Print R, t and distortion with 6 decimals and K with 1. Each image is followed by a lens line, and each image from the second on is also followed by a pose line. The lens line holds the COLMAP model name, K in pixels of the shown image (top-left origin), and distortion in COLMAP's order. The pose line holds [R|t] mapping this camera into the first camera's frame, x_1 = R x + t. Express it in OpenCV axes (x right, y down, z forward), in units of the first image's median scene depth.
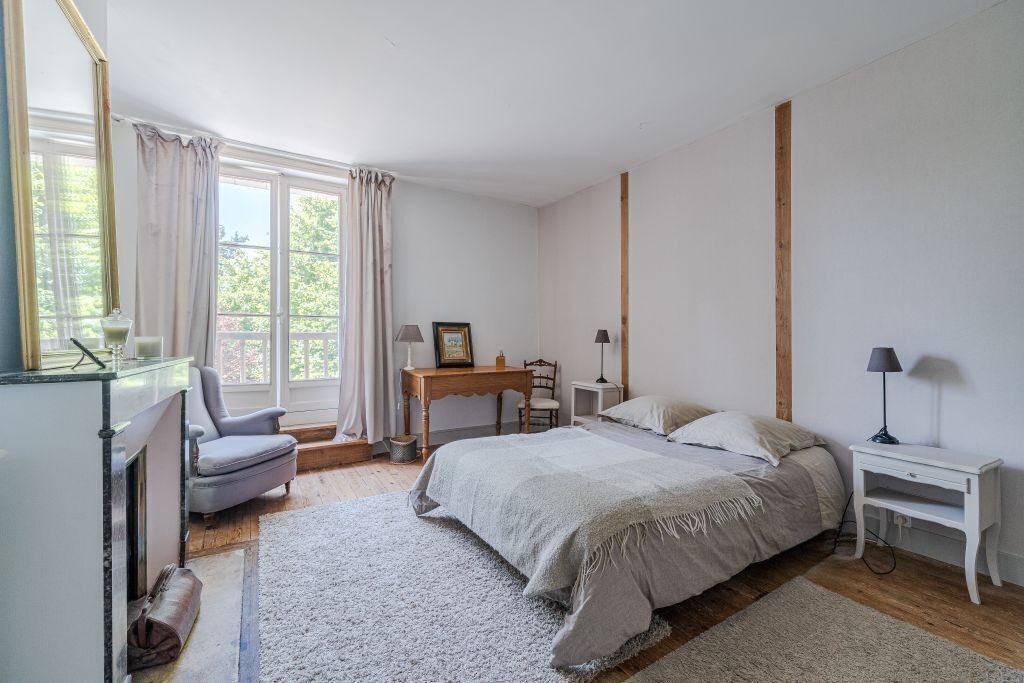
lens RADIAL K [[407.7, 0, 512.0], [0, 407.7, 341.5], [0, 0, 1]] dist [-0.000048, -0.000064]
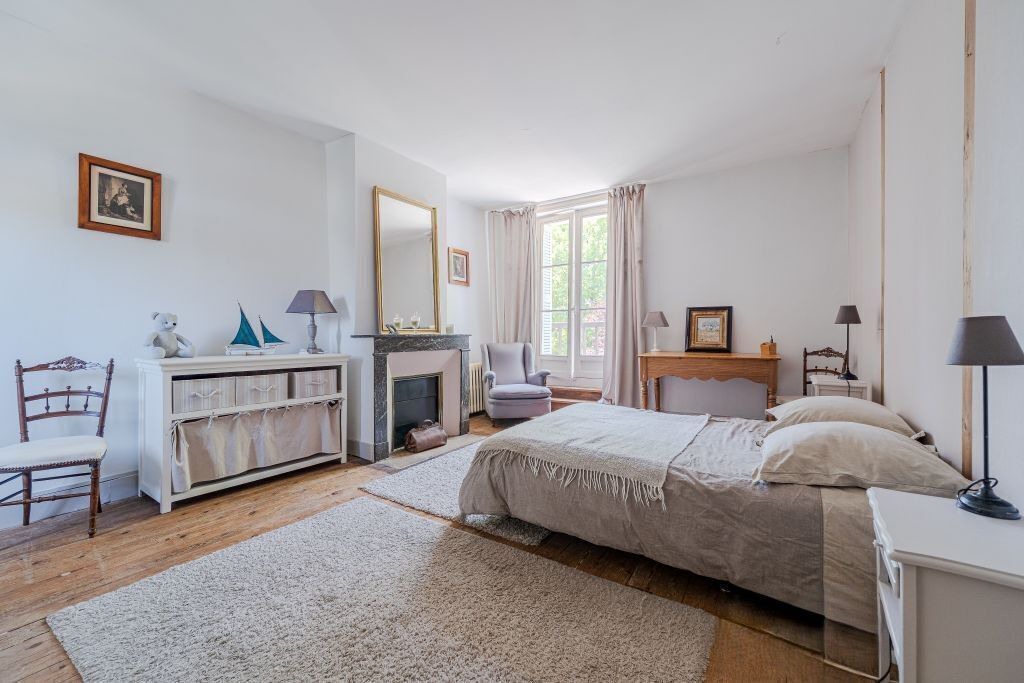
lens RADIAL K [[407.7, 0, 512.0], [0, 407.7, 341.5], [0, 0, 1]] dist [-0.000048, -0.000064]
pose [[0.450427, 0.016046, -0.892669, 0.602794], [0.002317, 0.999814, 0.019141, 0.019945], [0.892810, -0.010690, 0.450306, 0.149884]]
